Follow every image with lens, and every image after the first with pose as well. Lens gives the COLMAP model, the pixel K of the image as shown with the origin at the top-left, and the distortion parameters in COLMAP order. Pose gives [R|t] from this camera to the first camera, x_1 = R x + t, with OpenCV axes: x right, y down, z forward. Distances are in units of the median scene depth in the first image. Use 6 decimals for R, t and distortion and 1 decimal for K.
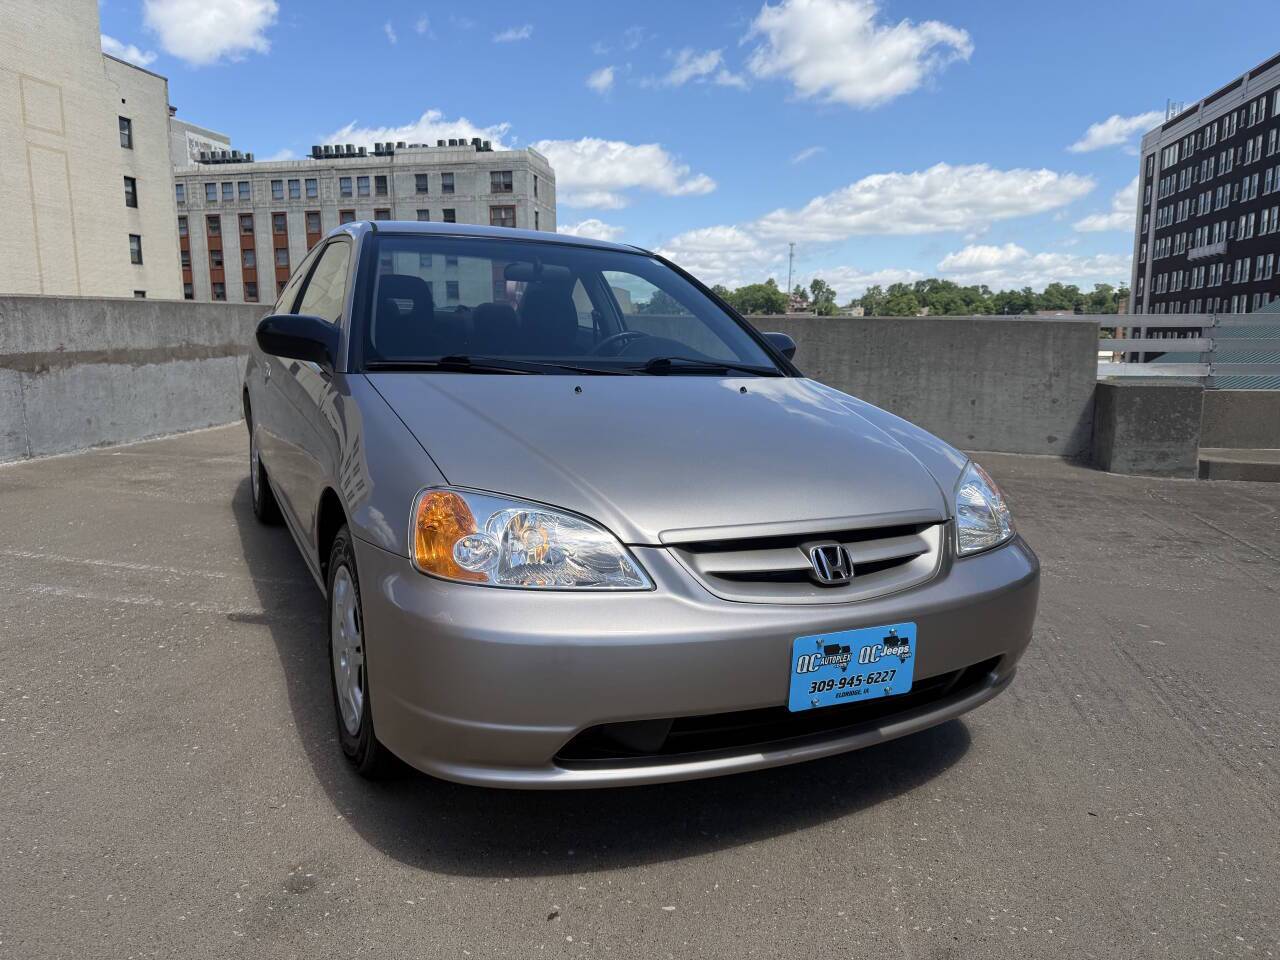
lens RADIAL K [[912.5, 0, 634.7], [0, 912.5, 486.8], [0, 0, 1]] dist [0.015646, -0.024898]
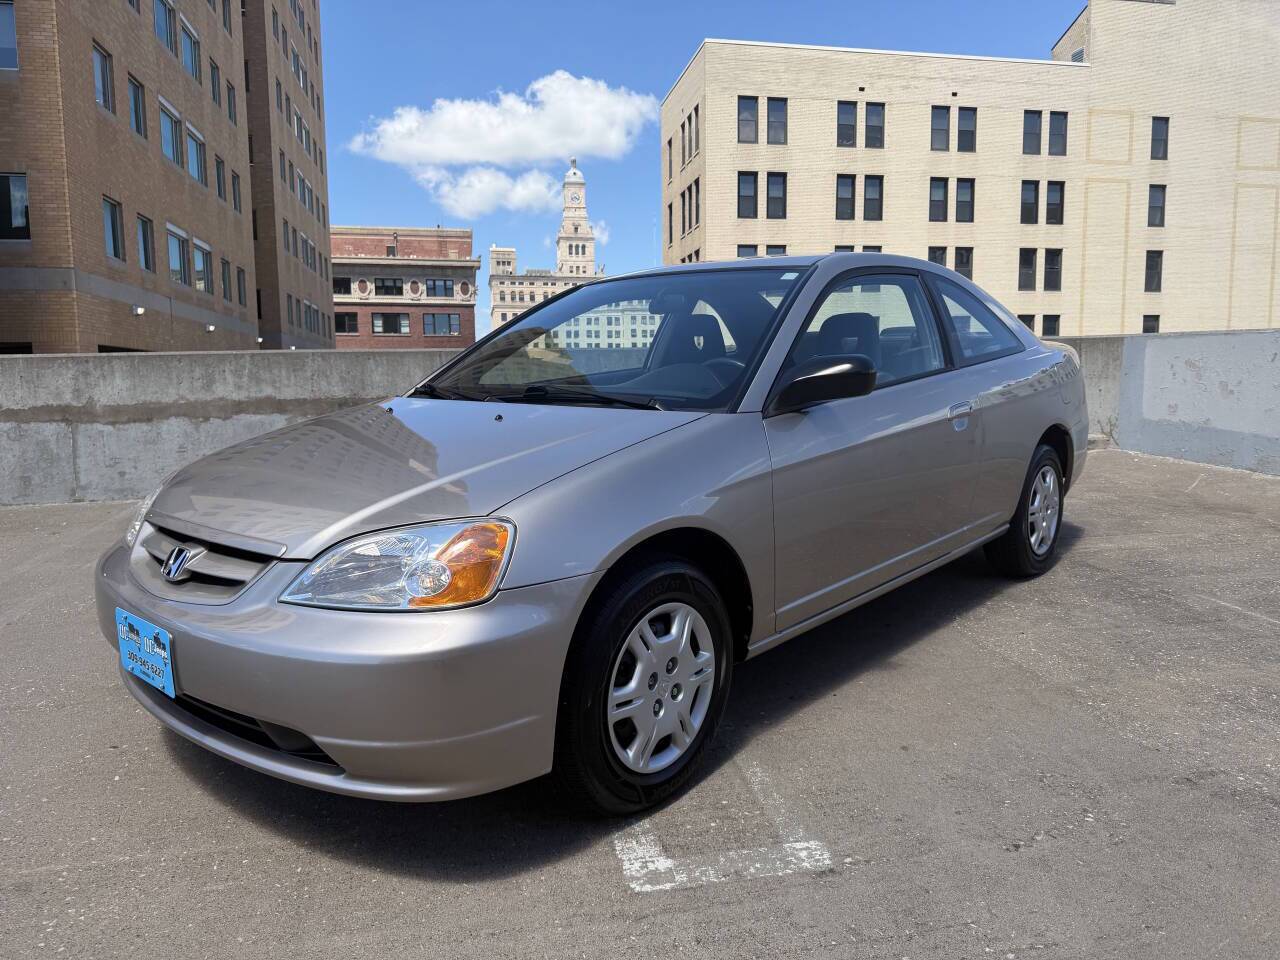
lens RADIAL K [[908.8, 0, 642.9], [0, 908.8, 482.6], [0, 0, 1]] dist [0.034148, -0.044583]
pose [[0.376257, 0.096623, -0.921463, 0.052291], [-0.138561, 0.989231, 0.047151, -0.005271], [0.916096, 0.109938, 0.385593, 0.038364]]
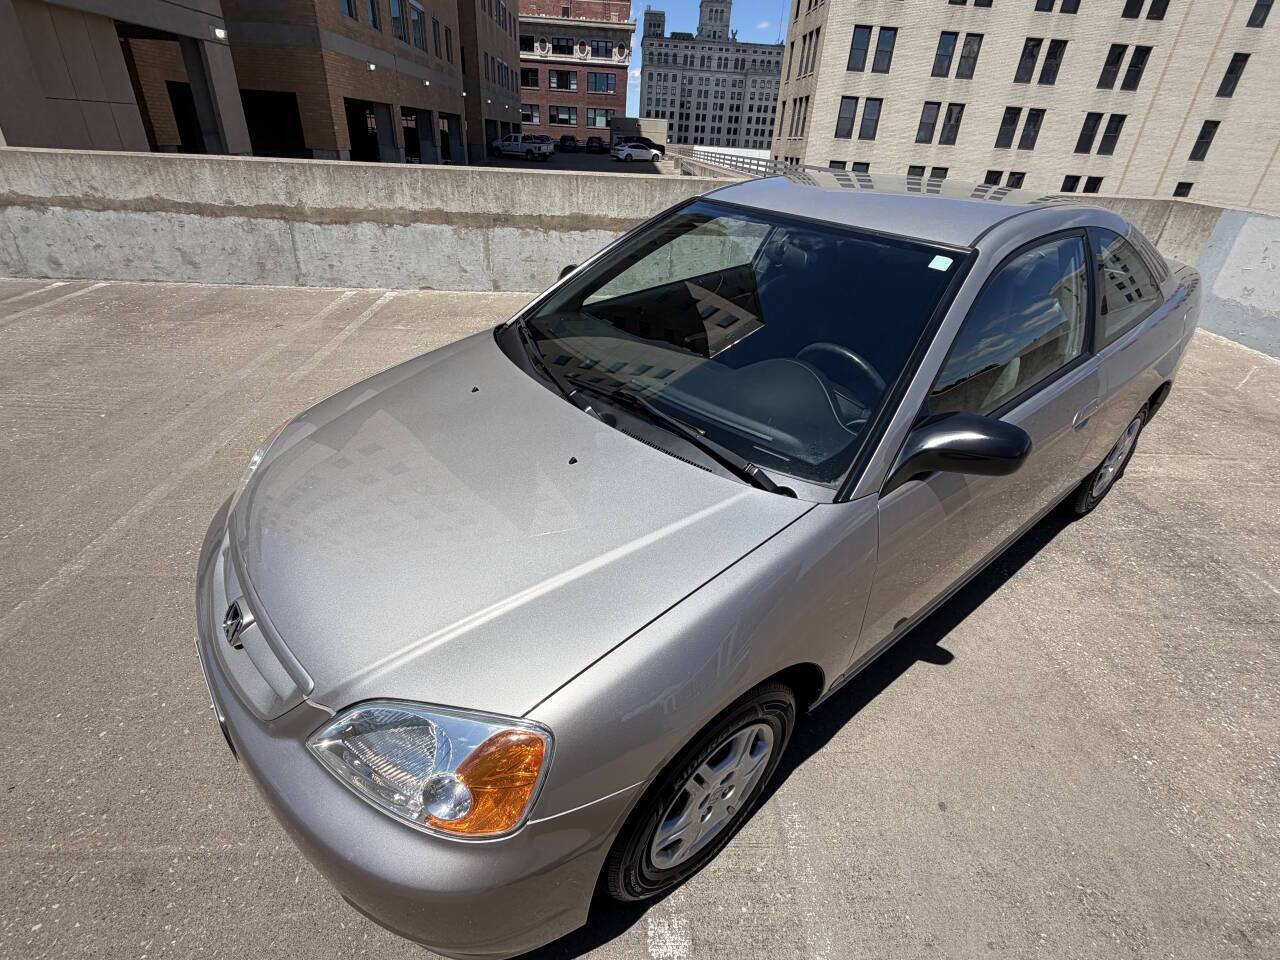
lens RADIAL K [[616.8, 0, 639.4], [0, 616.8, 479.6], [0, 0, 1]] dist [0.005278, -0.002386]
pose [[0.221943, 0.485067, -0.845843, 0.031180], [-0.211197, 0.870800, 0.443963, -0.017968], [0.951912, 0.080105, 0.295713, 0.043724]]
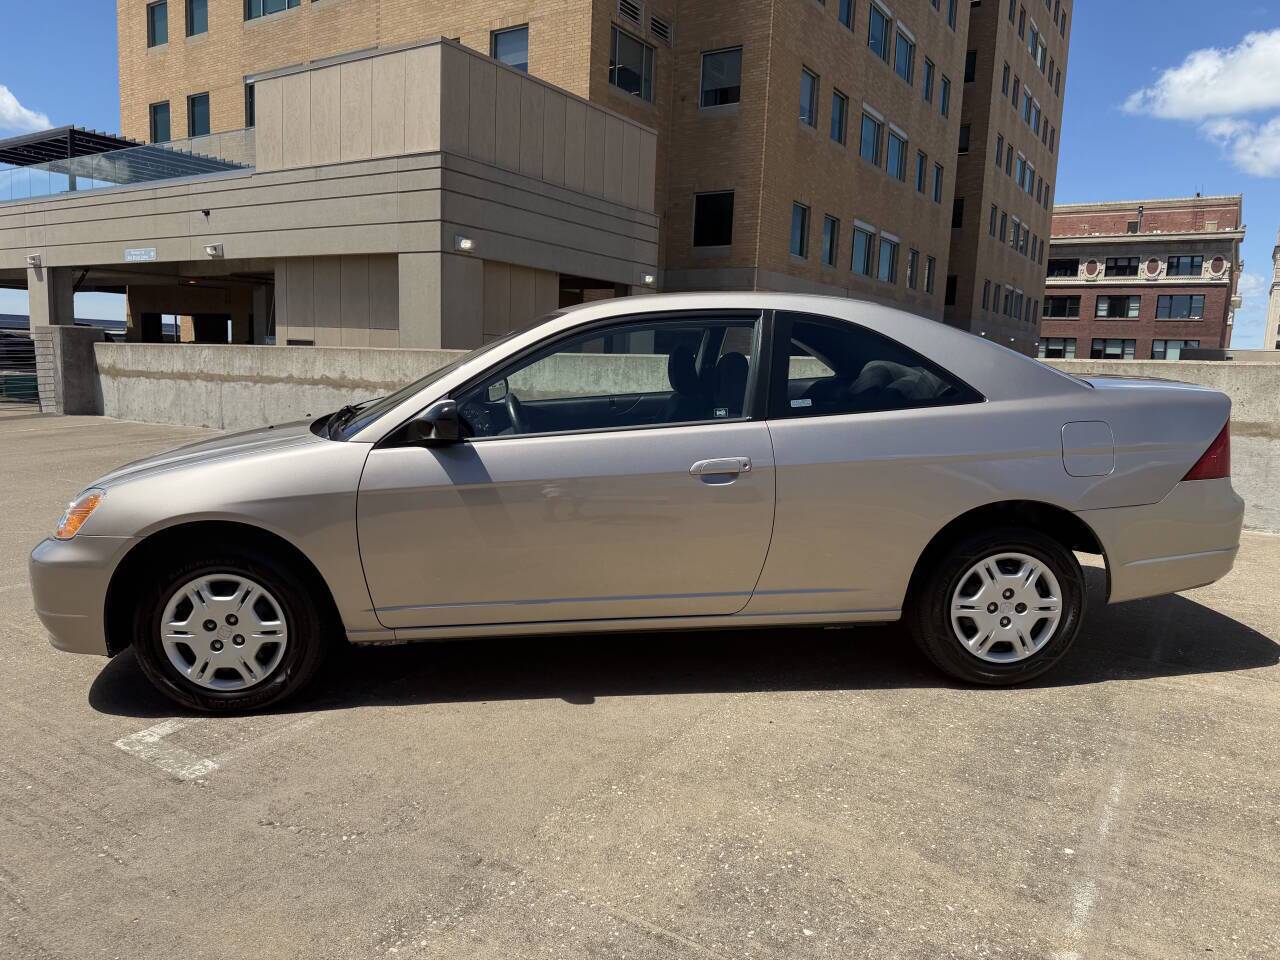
lens RADIAL K [[908.8, 0, 633.1], [0, 908.8, 481.3], [0, 0, 1]] dist [0.034148, -0.044583]
pose [[-0.379523, 0.112714, -0.918291, 0.057800], [-0.184796, 0.963315, 0.194615, -0.019533], [0.906539, 0.243558, -0.344771, 0.097309]]
